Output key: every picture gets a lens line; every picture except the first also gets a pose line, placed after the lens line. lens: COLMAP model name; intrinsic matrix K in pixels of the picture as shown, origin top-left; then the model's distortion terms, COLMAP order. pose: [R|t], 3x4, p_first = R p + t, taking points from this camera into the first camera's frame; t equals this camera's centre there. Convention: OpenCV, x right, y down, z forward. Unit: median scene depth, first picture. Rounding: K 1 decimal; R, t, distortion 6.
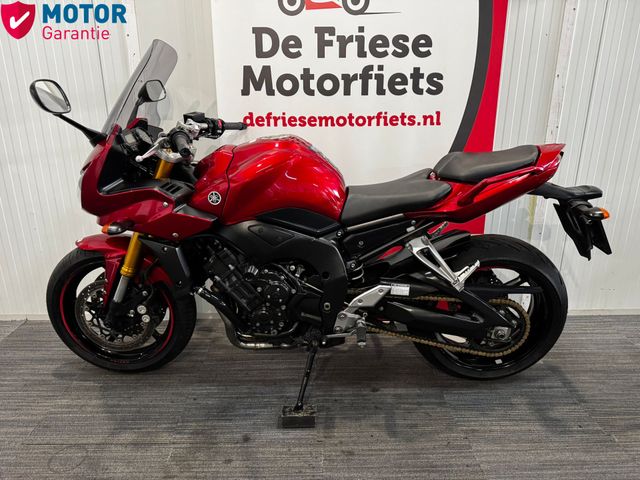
lens RADIAL K [[459.5, 0, 320.8], [0, 459.5, 242.9], [0, 0, 1]] dist [0.042698, -0.075049]
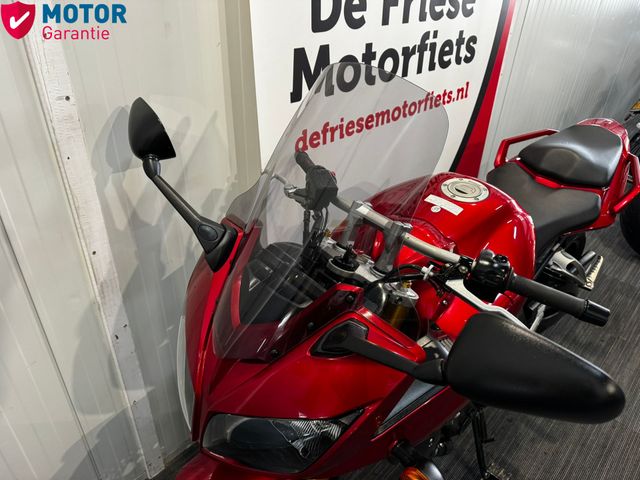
lens RADIAL K [[459.5, 0, 331.7], [0, 459.5, 238.9], [0, 0, 1]] dist [0.042698, -0.075049]
pose [[0.695336, -0.352253, 0.626439, -0.555907], [0.169444, 0.927426, 0.333421, -0.348767], [-0.698424, -0.125693, 0.704560, 0.555463]]
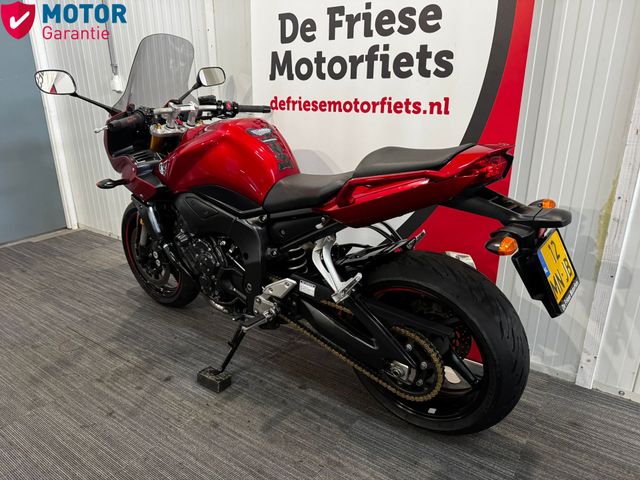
lens RADIAL K [[459.5, 0, 314.2], [0, 459.5, 241.9], [0, 0, 1]] dist [0.042698, -0.075049]
pose [[0.802152, 0.189775, -0.566160, 0.591166], [-0.173446, 0.981323, 0.083193, -0.060754], [0.571374, 0.031465, 0.820086, 0.201057]]
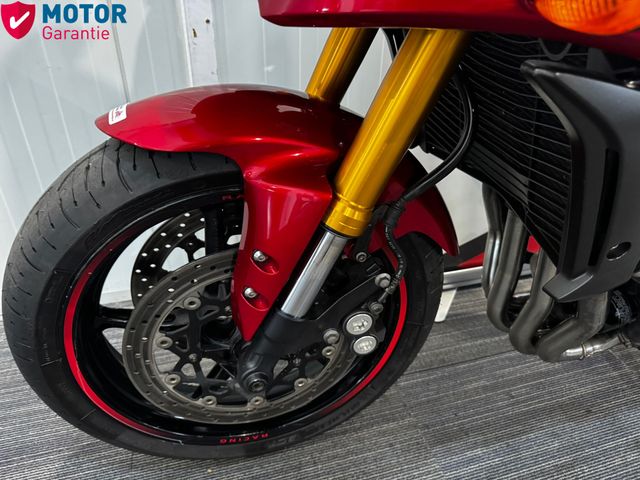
lens RADIAL K [[459.5, 0, 322.7], [0, 459.5, 228.5], [0, 0, 1]] dist [0.042698, -0.075049]
pose [[0.961566, -0.117079, 0.248361, -0.438007], [0.059302, 0.971738, 0.228490, 0.002361], [-0.268093, -0.204980, 0.941334, 0.644120]]
